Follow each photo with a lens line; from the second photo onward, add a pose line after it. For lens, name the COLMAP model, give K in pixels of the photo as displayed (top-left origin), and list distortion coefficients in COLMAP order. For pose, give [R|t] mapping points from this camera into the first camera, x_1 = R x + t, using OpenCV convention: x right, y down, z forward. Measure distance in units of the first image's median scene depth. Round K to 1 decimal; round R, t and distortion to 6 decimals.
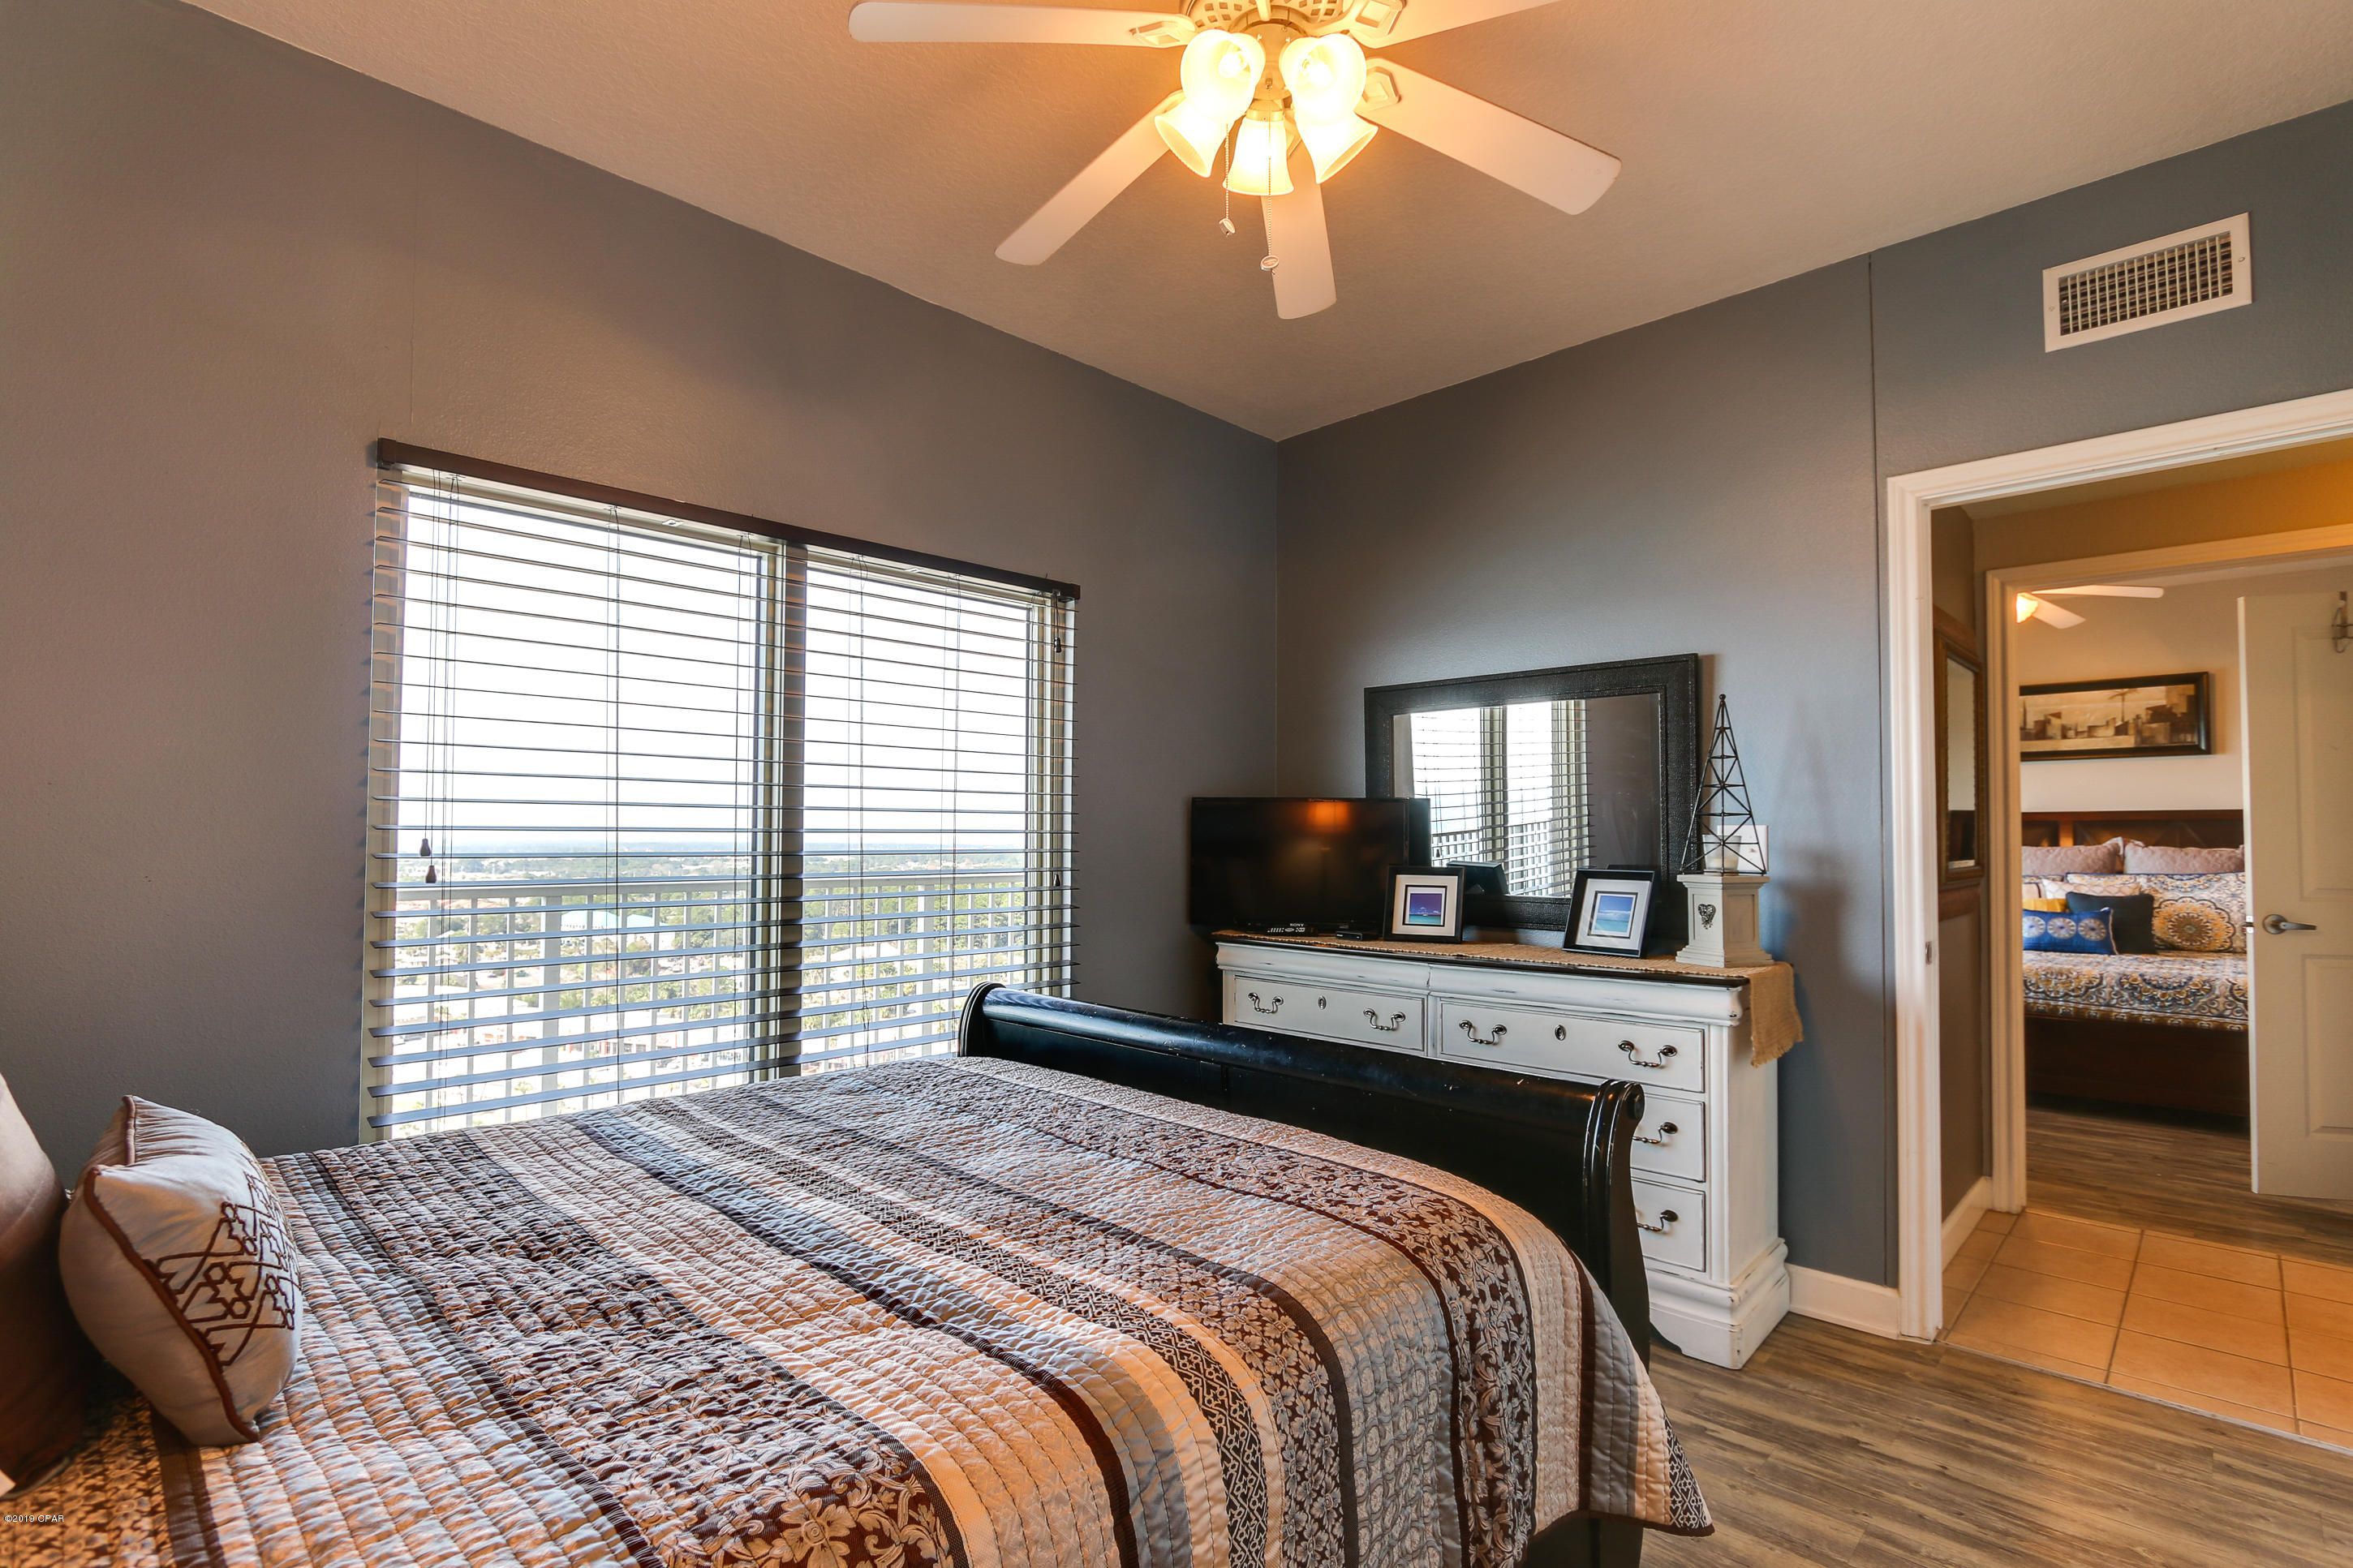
lens RADIAL K [[1110.4, 0, 1184.8], [0, 1110.4, 789.7], [0, 0, 1]] dist [-0.003692, -0.000258]
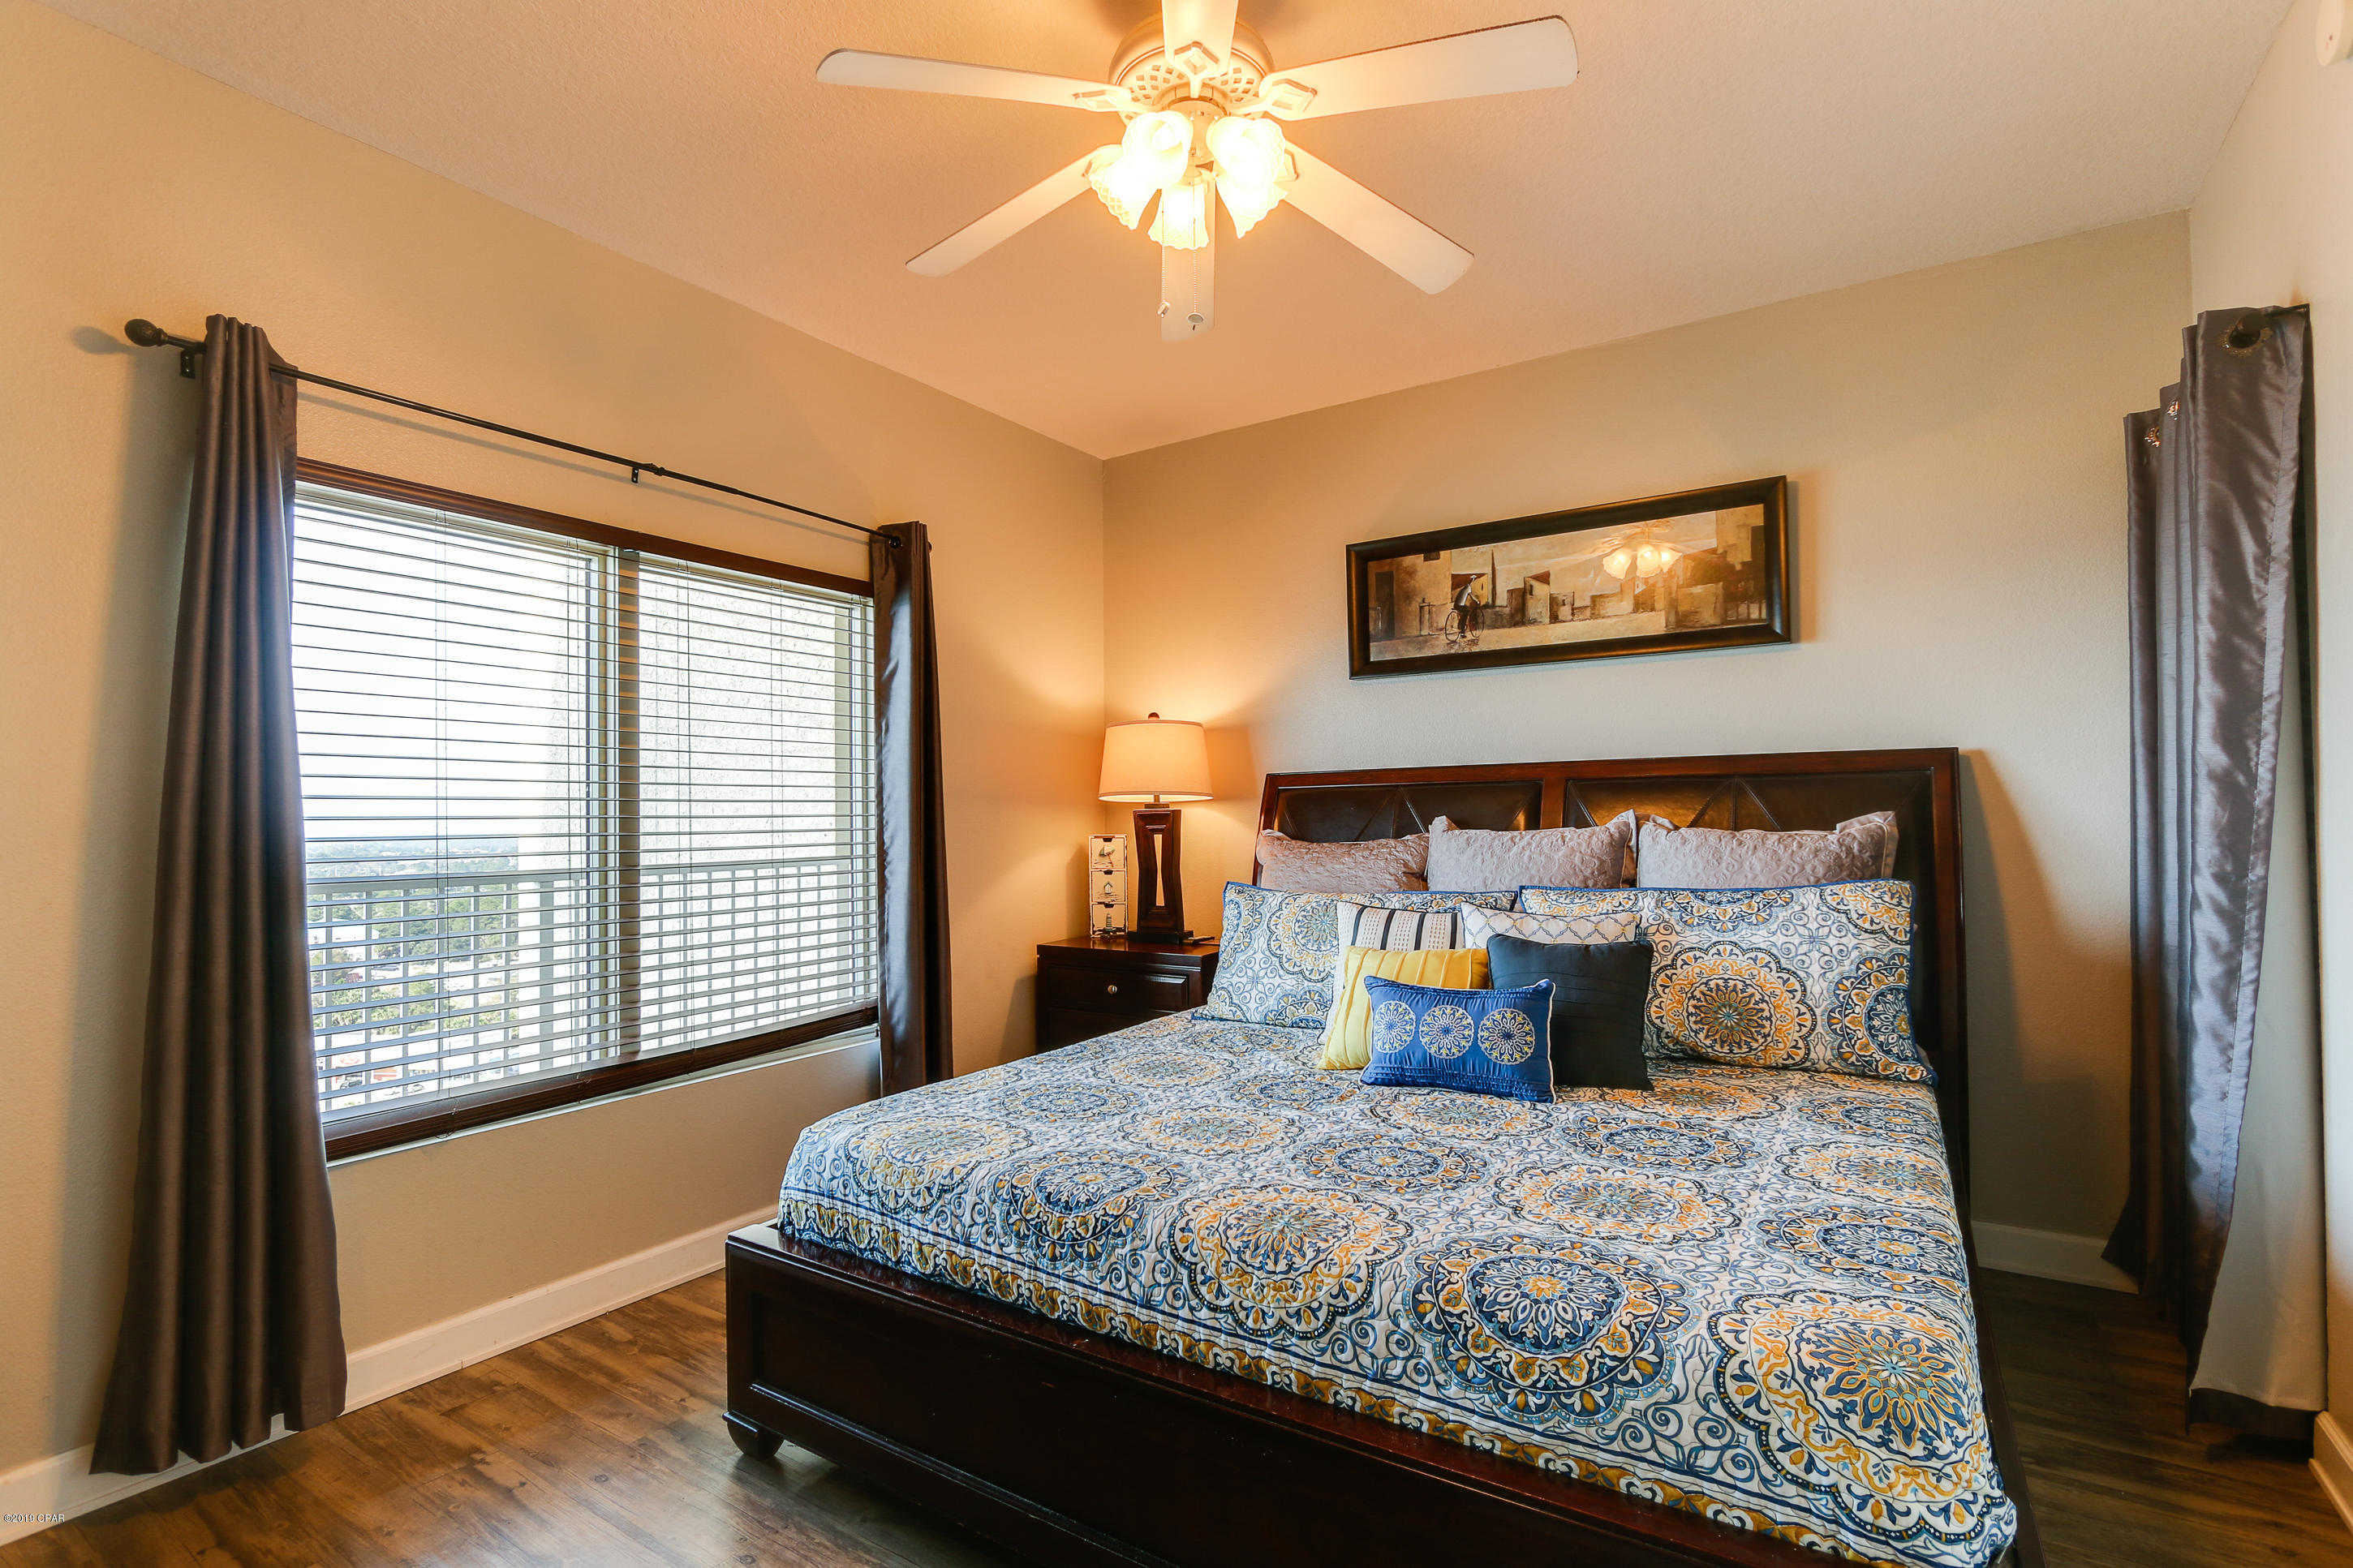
lens RADIAL K [[1089.4, 0, 1180.3], [0, 1089.4, 785.3], [0, 0, 1]] dist [-0.015611, 0.001130]
pose [[0.984701, -0.008038, 0.174066, 0.566722], [0.006297, 0.999925, 0.010551, 0.025594], [-0.174137, -0.009294, 0.984678, 0.562262]]
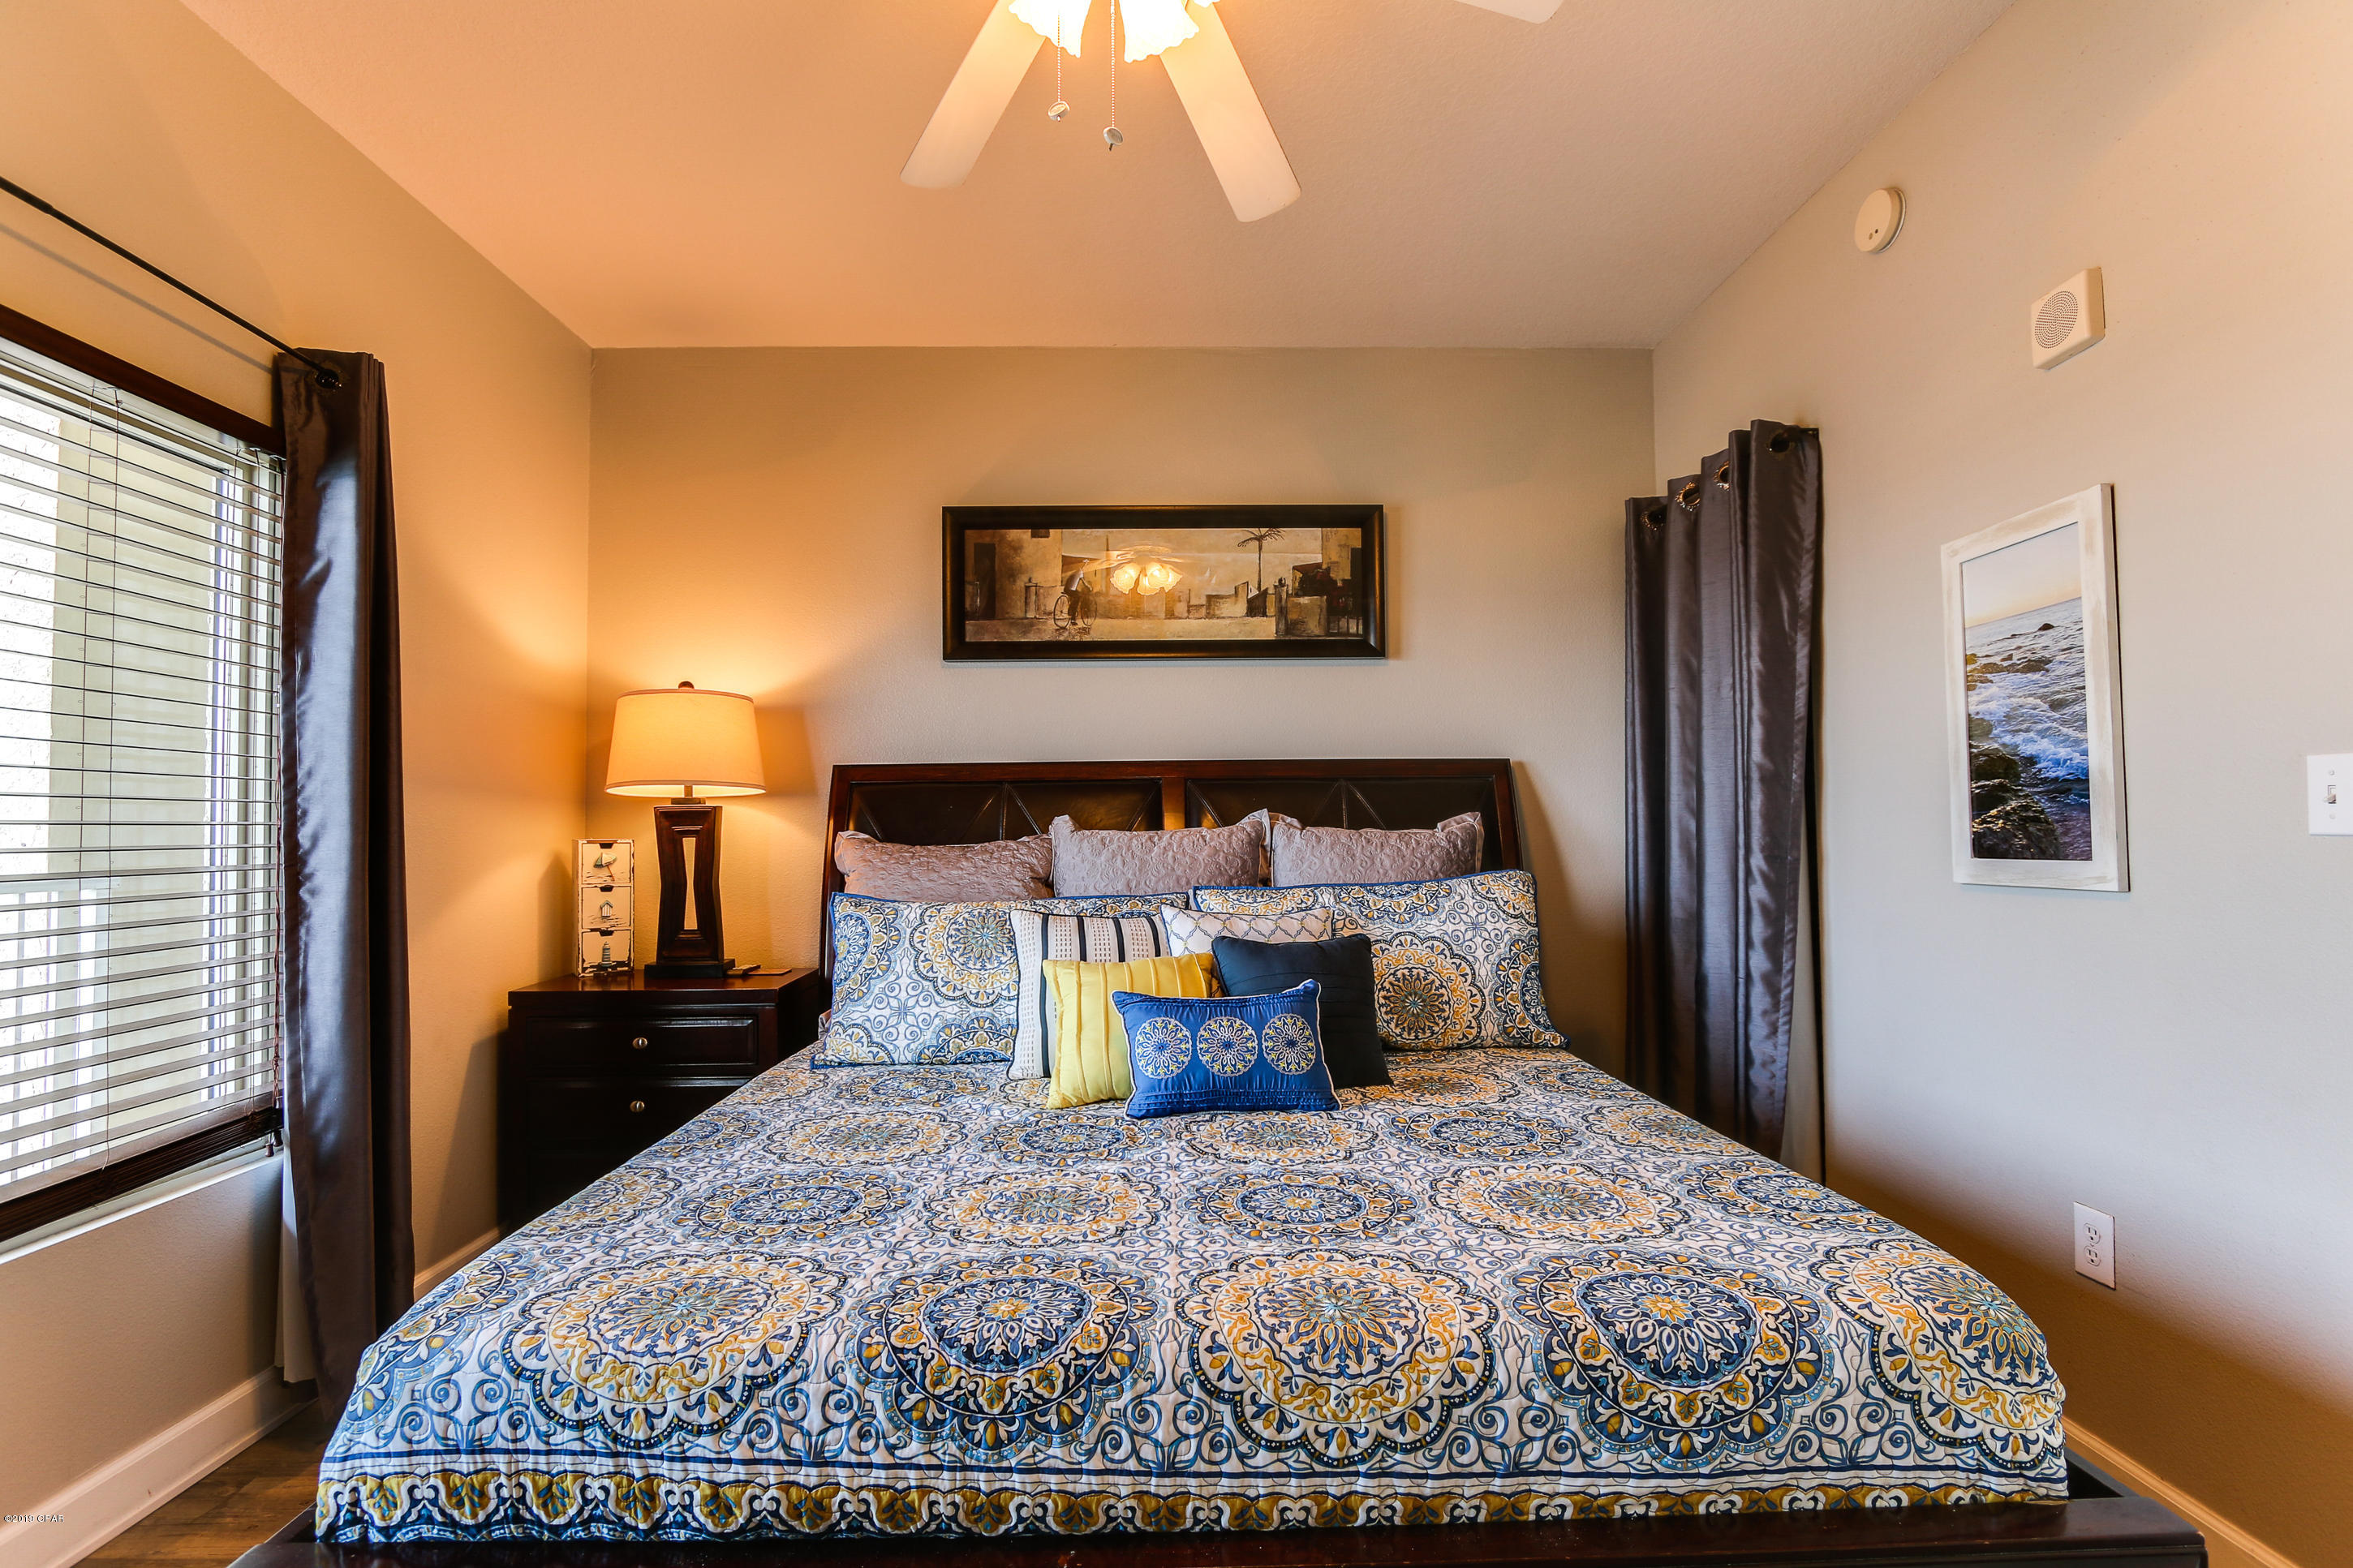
lens RADIAL K [[1088.3, 0, 1168.0], [0, 1088.3, 791.9], [0, 0, 1]] dist [-0.017972, 0.001787]
pose [[0.713229, 0.018515, 0.700687, 0.475228], [-0.018966, 0.999795, -0.007113, 0.039522], [-0.700675, -0.008216, 0.713434, 0.687387]]
